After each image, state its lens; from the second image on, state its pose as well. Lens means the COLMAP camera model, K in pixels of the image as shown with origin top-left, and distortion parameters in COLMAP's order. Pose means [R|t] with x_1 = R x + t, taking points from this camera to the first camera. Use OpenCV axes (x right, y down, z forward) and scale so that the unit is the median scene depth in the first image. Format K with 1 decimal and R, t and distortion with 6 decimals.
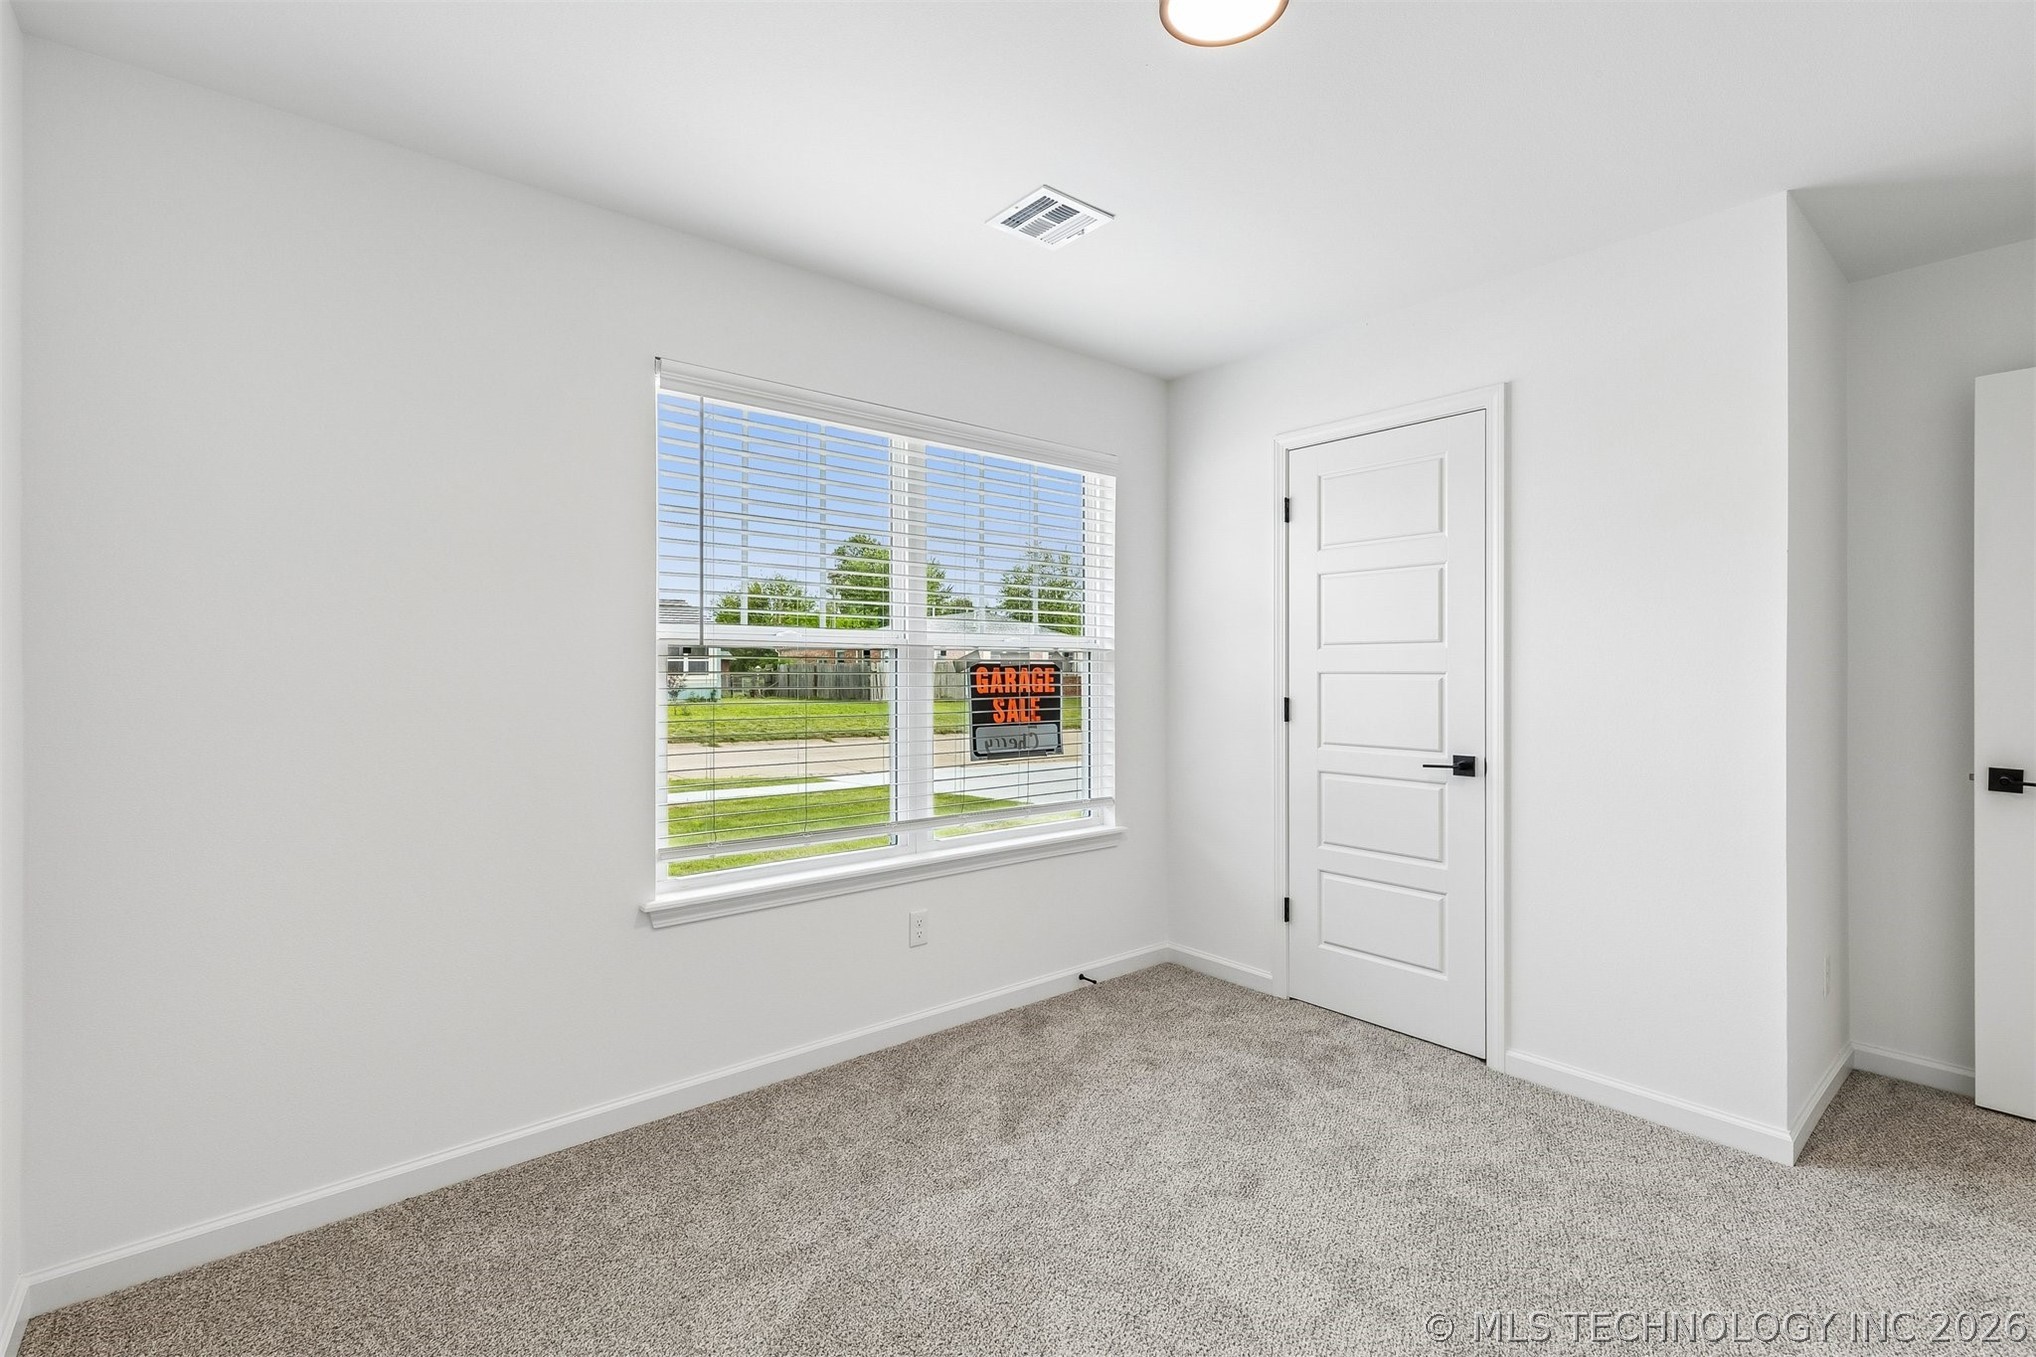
lens RADIAL K [[941.7, 0, 1077.1], [0, 941.7, 674.4], [0, 0, 1]] dist [0.004546, 0.000102]
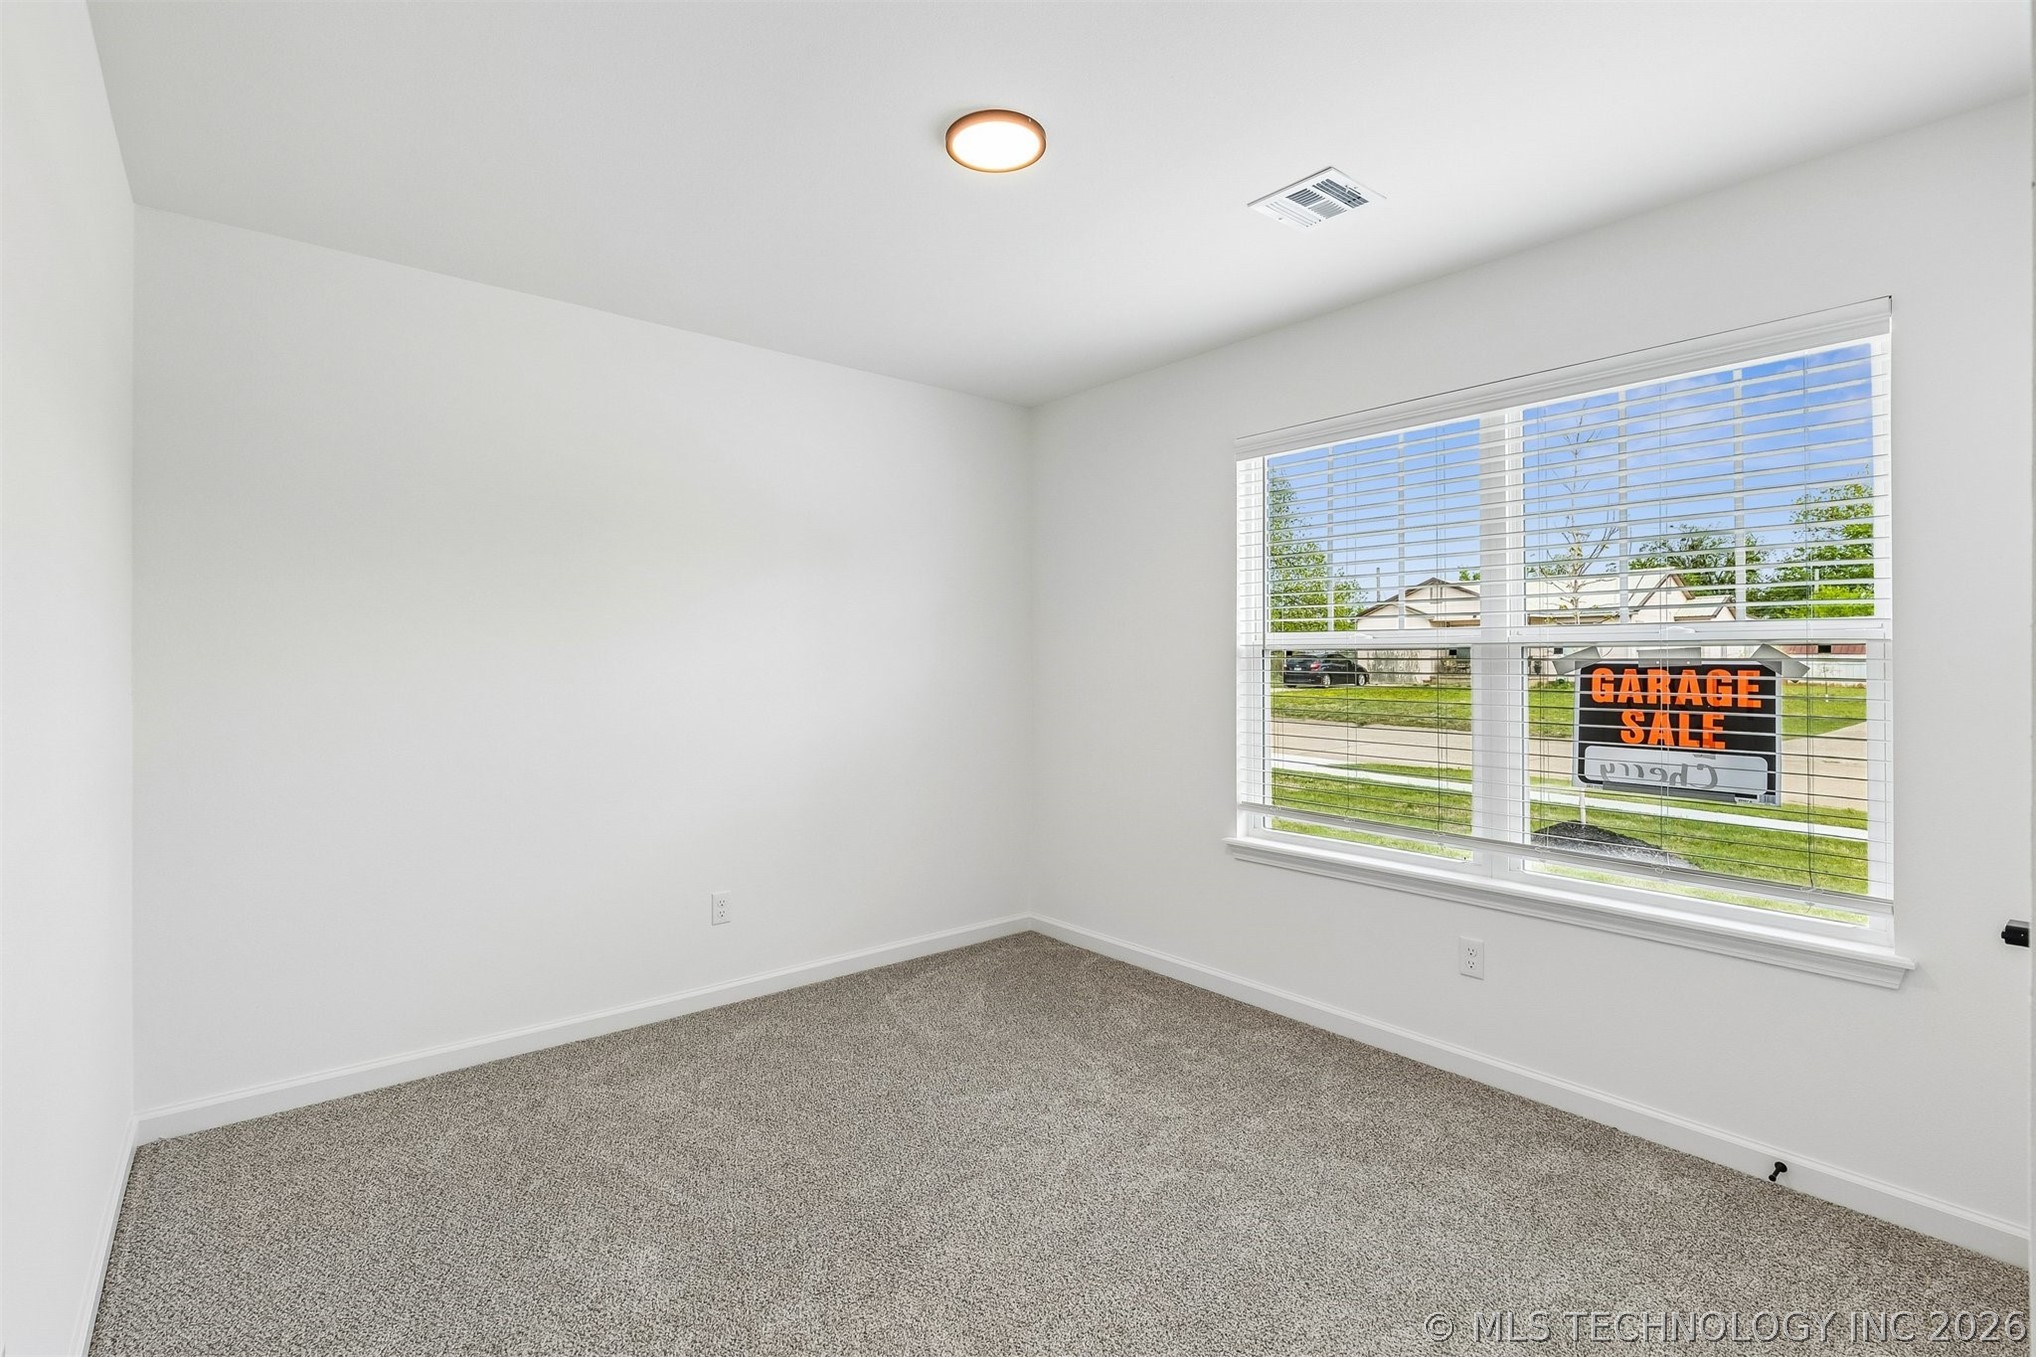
lens RADIAL K [[917.4, 0, 1016.9], [0, 917.4, 669.1], [0, 0, 1]] dist [0.006166, -0.000507]
pose [[-0.040693, -0.000391, -0.999172, 0.662735], [-0.017235, 0.999851, 0.000311, 0.001010], [0.999023, 0.017234, -0.040694, 0.544045]]
